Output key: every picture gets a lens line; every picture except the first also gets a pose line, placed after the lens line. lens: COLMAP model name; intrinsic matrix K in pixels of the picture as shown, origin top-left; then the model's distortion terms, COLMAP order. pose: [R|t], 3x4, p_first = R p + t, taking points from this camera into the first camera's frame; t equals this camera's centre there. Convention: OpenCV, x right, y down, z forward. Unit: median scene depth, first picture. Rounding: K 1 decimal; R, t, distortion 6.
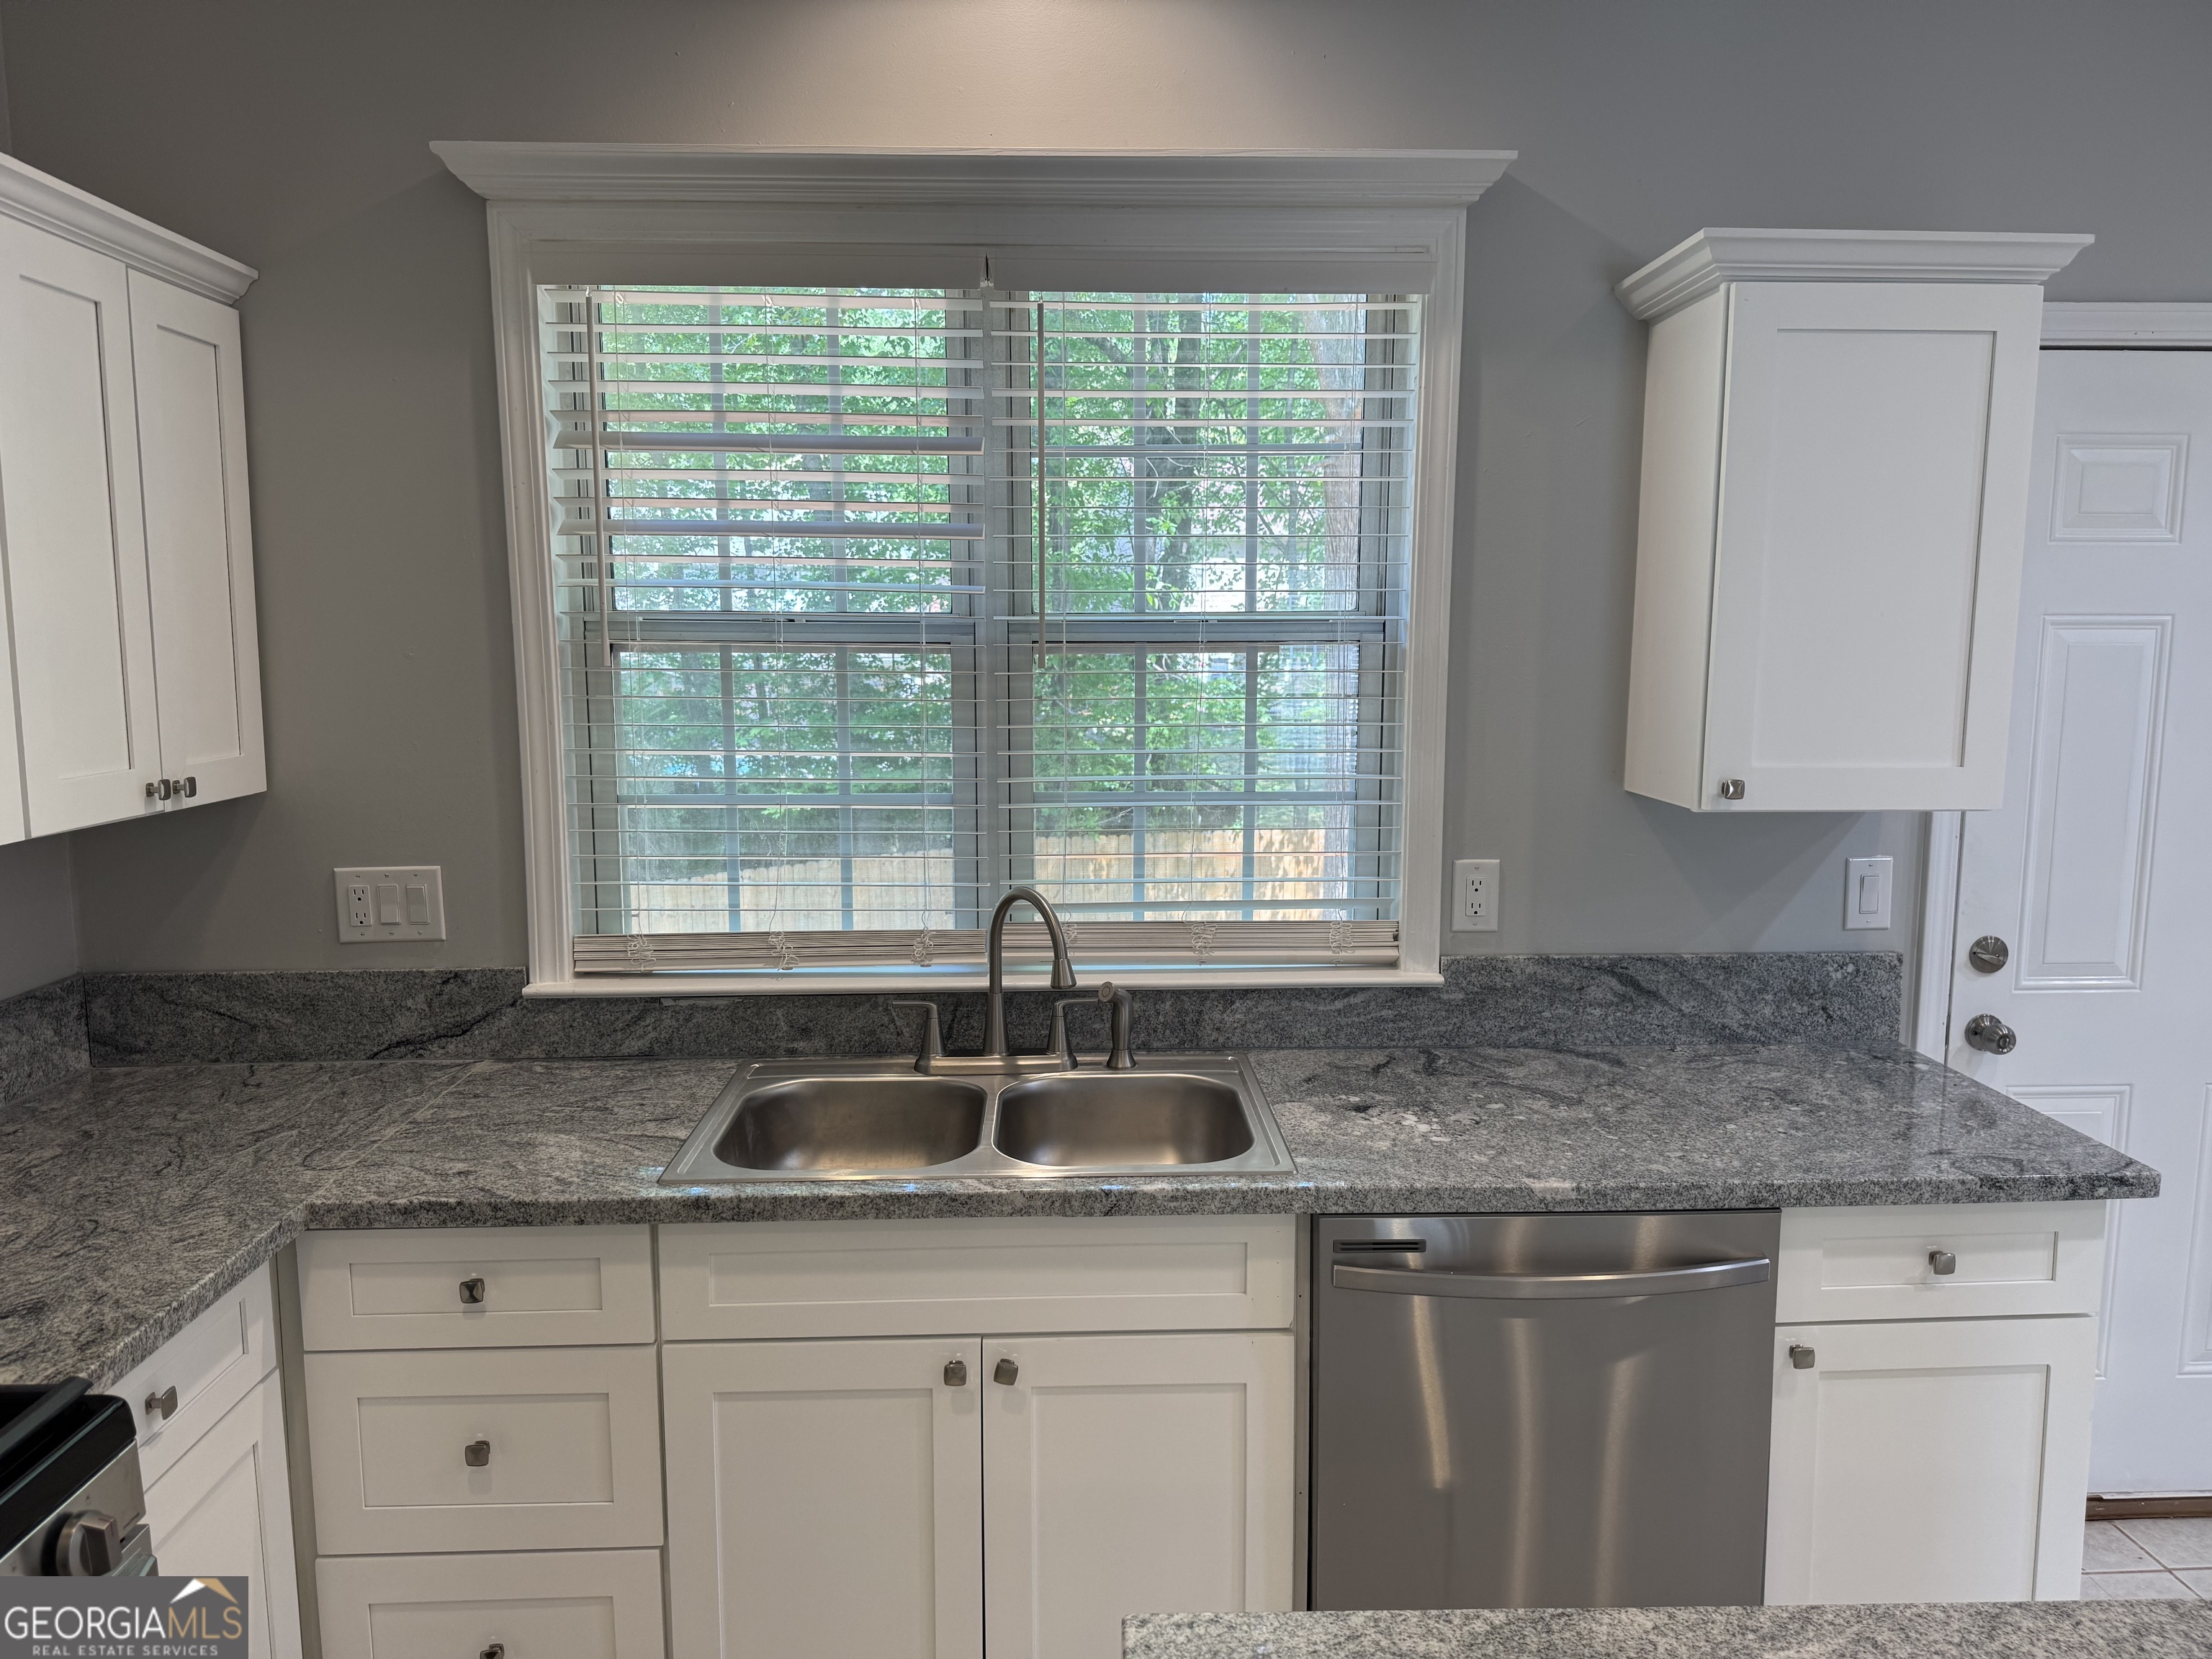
lens RADIAL K [[1539.8, 0, 1098.8], [0, 1539.8, 824.4], [0, 0, 1]] dist [0.059786, -0.081380]
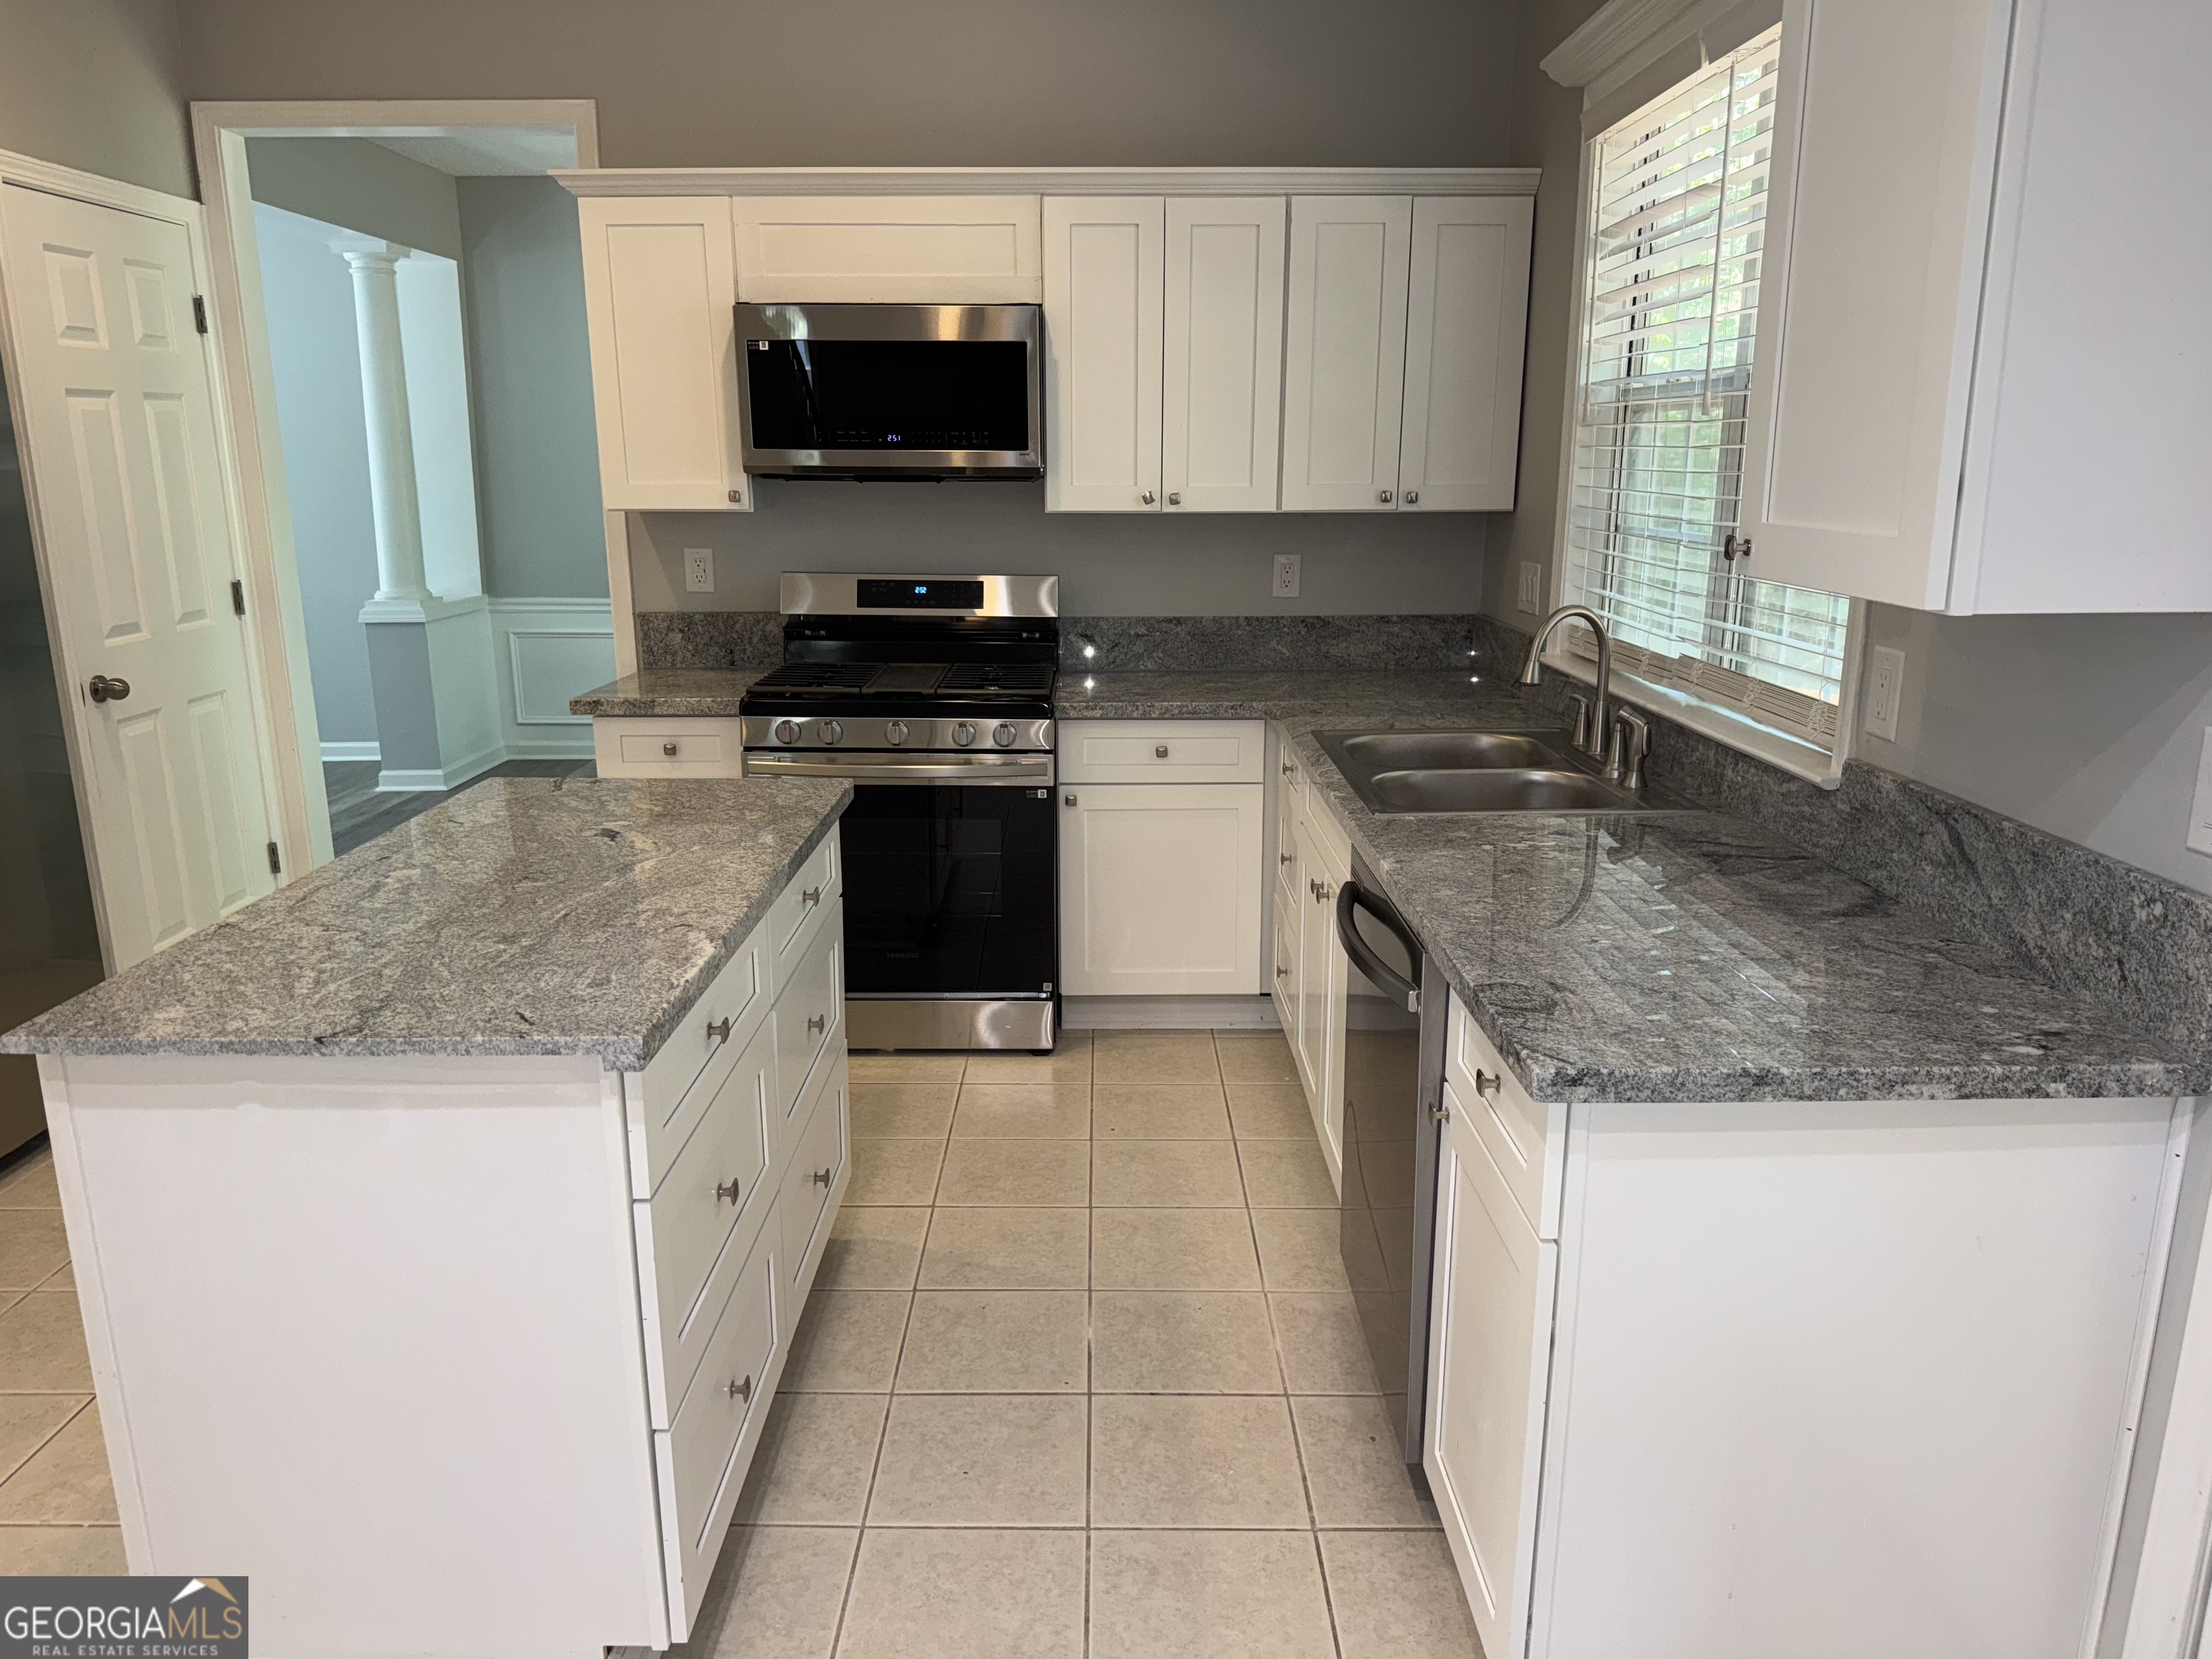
lens RADIAL K [[1528.2, 0, 1101.1], [0, 1528.2, 848.2], [0, 0, 1]] dist [0.079690, -0.116544]
pose [[-0.037450, 0.244426, -0.968944, 1.092736], [-0.117460, 0.961826, 0.247171, -0.028597], [0.992371, 0.123069, -0.007310, 0.620369]]
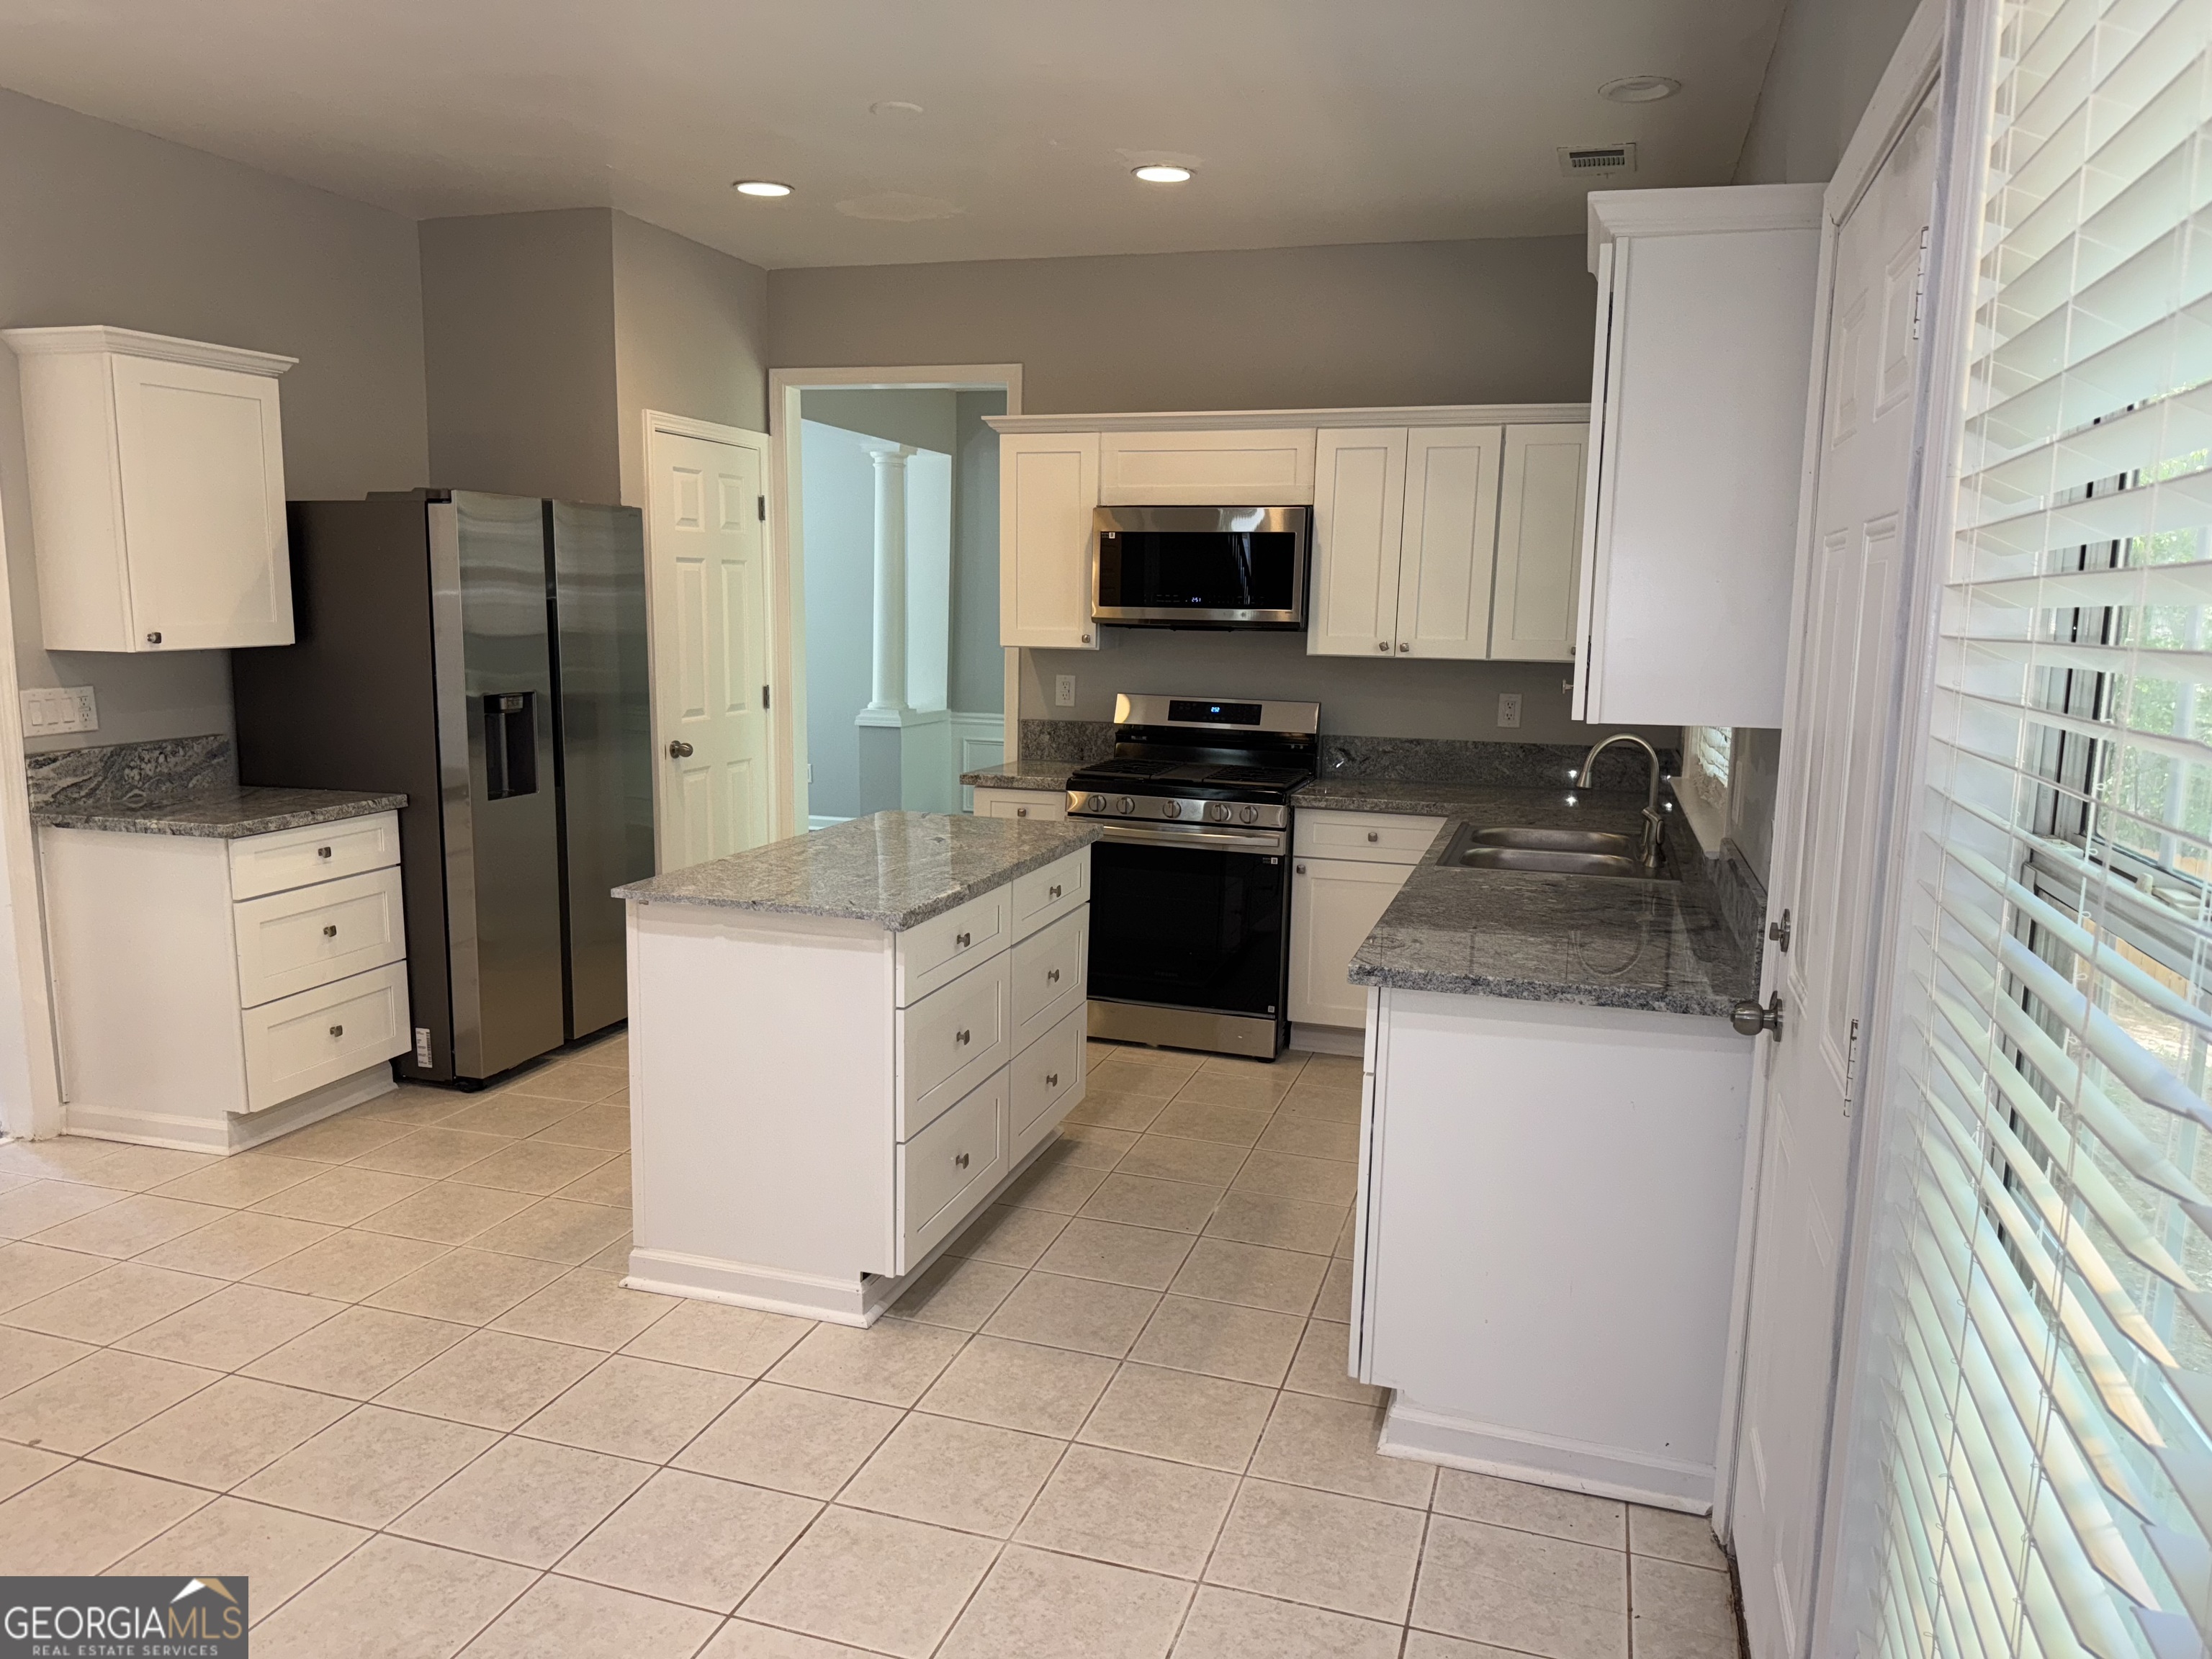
lens RADIAL K [[1522.1, 0, 1098.6], [0, 1522.1, 835.1], [0, 0, 1]] dist [0.135144, -0.228625]
pose [[-0.337065, 0.136534, -0.931529, 1.558906], [-0.132060, 0.972790, 0.190366, -0.085306], [0.932174, 0.187183, -0.309863, 0.937063]]
